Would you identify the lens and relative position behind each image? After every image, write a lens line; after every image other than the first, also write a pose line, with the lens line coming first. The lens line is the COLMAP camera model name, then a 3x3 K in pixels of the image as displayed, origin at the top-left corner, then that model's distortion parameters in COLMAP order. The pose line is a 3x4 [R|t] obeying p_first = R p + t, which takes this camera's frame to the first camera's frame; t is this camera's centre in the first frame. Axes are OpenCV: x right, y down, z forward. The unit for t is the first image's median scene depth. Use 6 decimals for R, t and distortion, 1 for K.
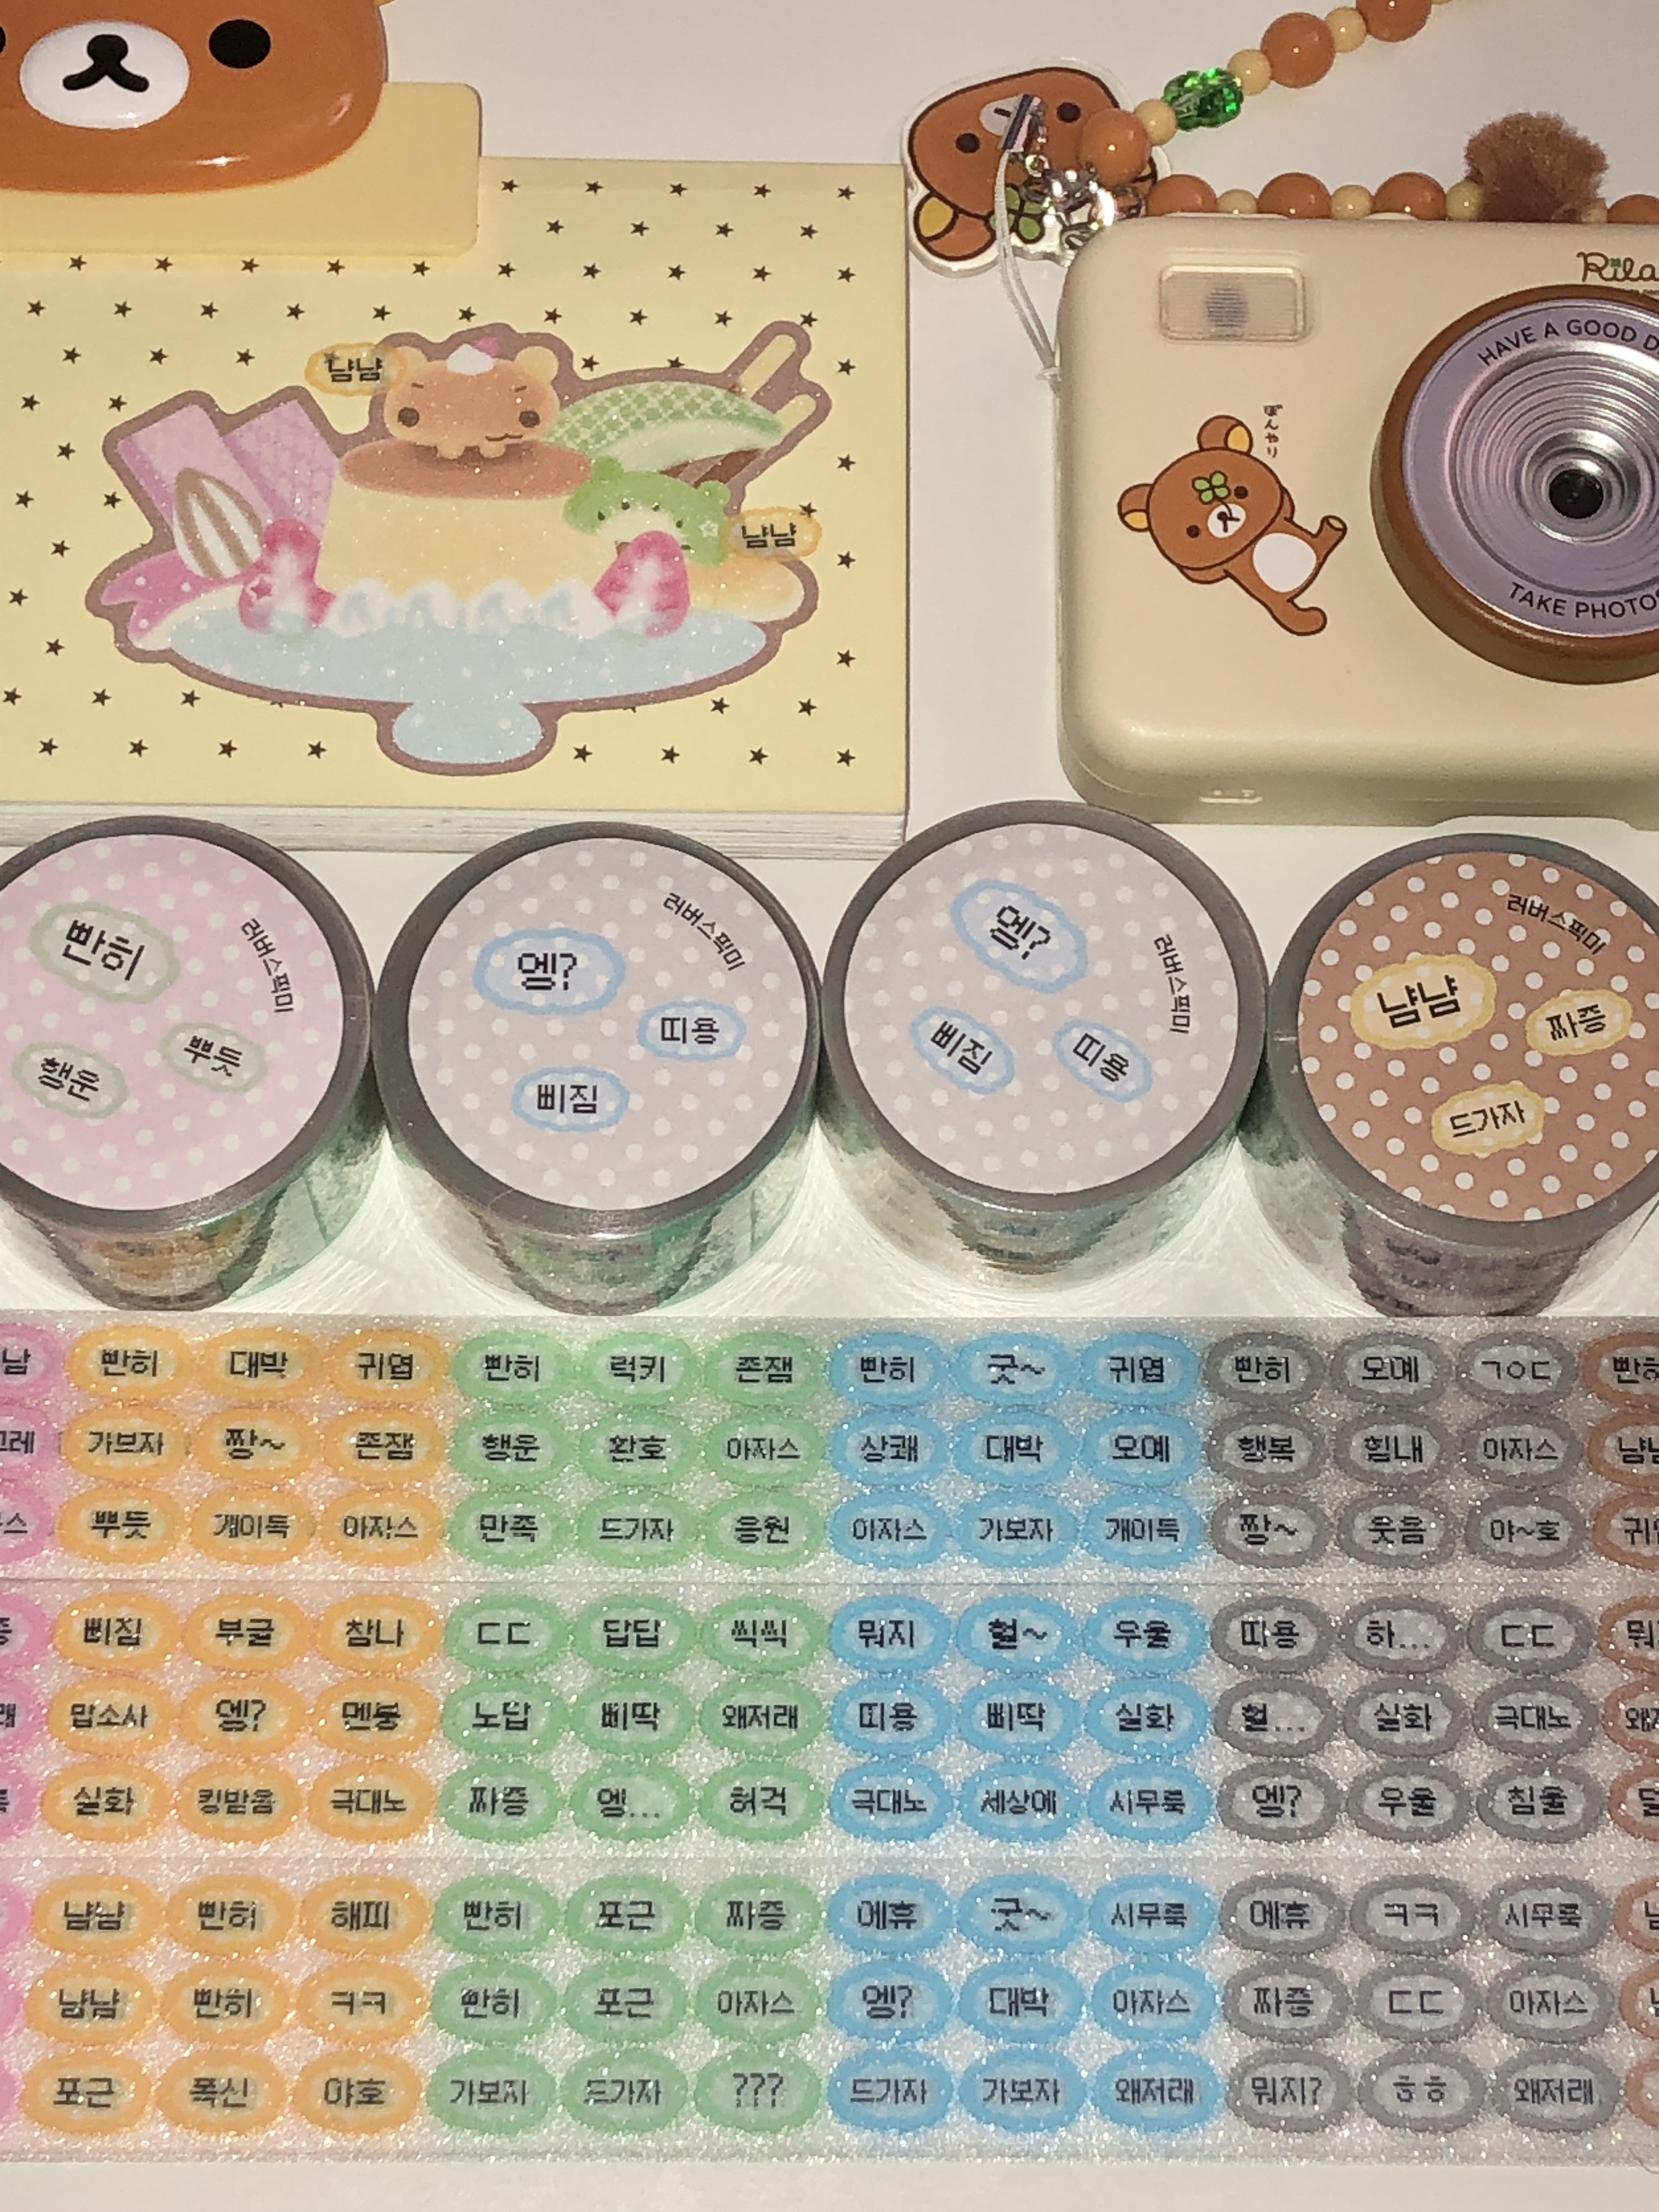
lens RADIAL K [[4230.1, 0, 809.9], [0, 4230.1, 1144.7], [0, 0, 1]] dist [0.171146, 0.000000]
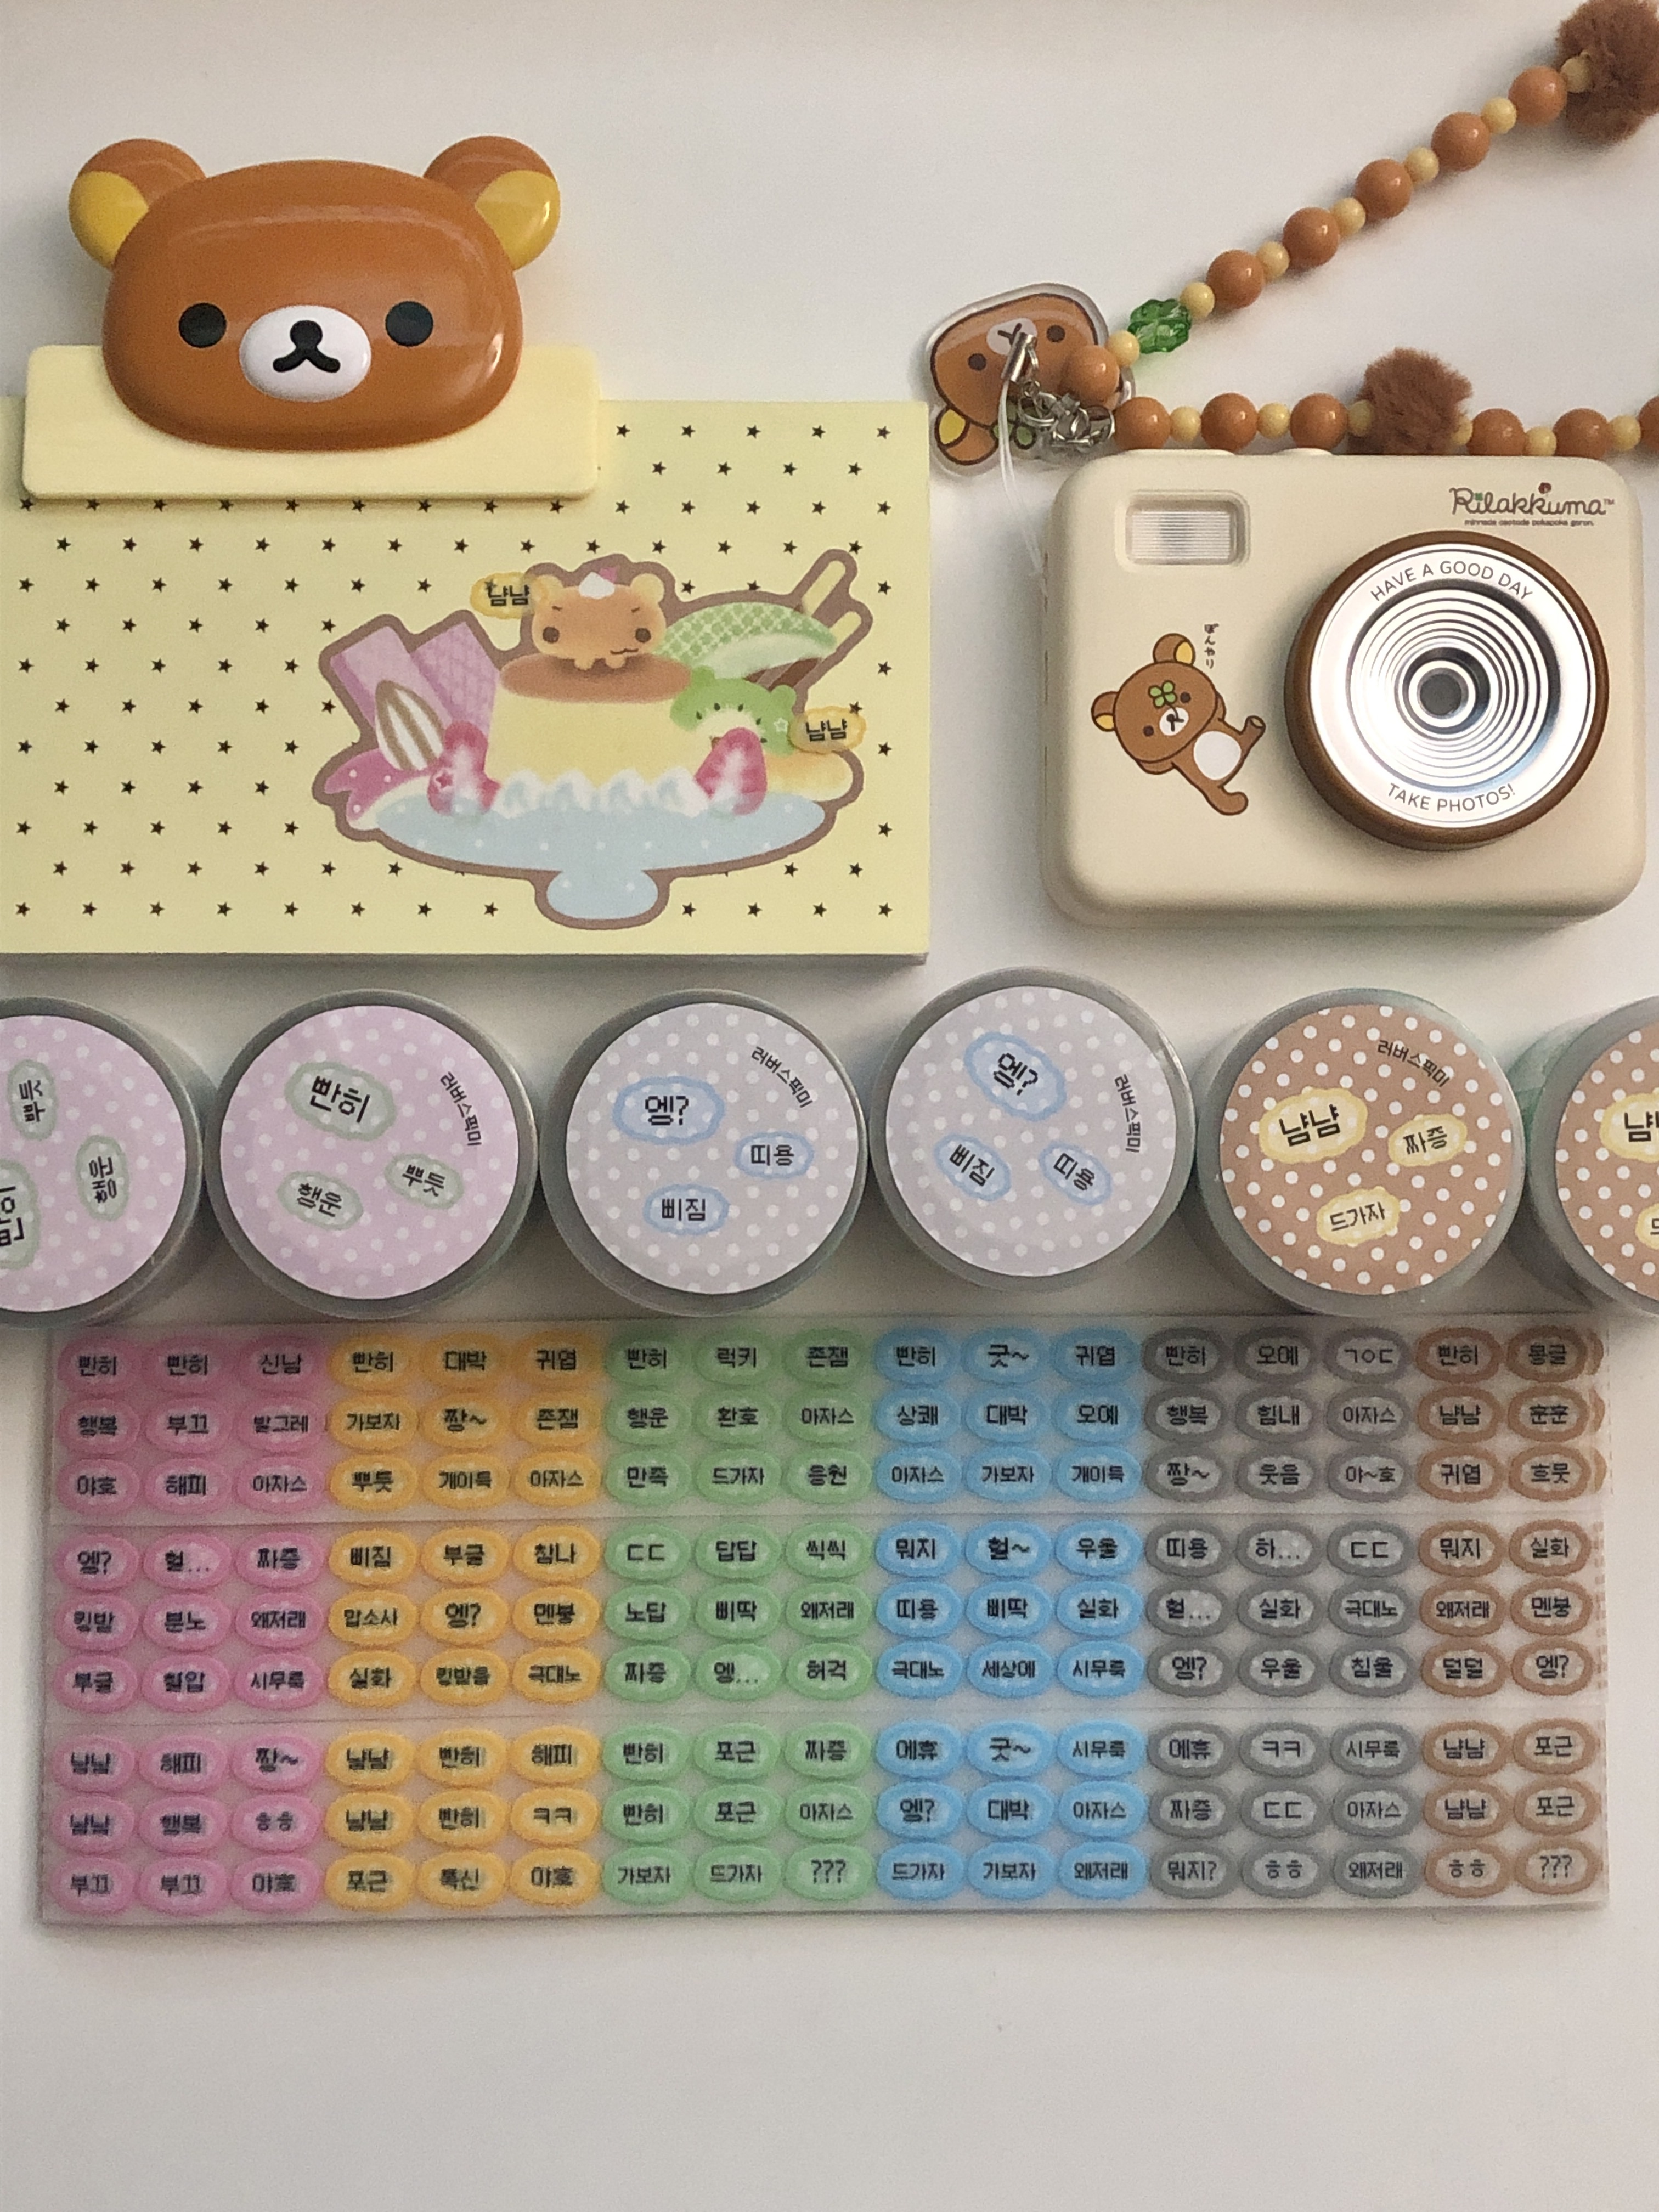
lens RADIAL K [[2841.2, 0, 819.5], [0, 2841.2, 1164.9], [0, 0, 1]] dist [0.134129, 0.000000]
pose [[0.999965, -0.006057, -0.005800, -0.007923], [0.007362, 0.965229, 0.261303, -0.259879], [0.004015, -0.261337, 0.965239, 0.116052]]
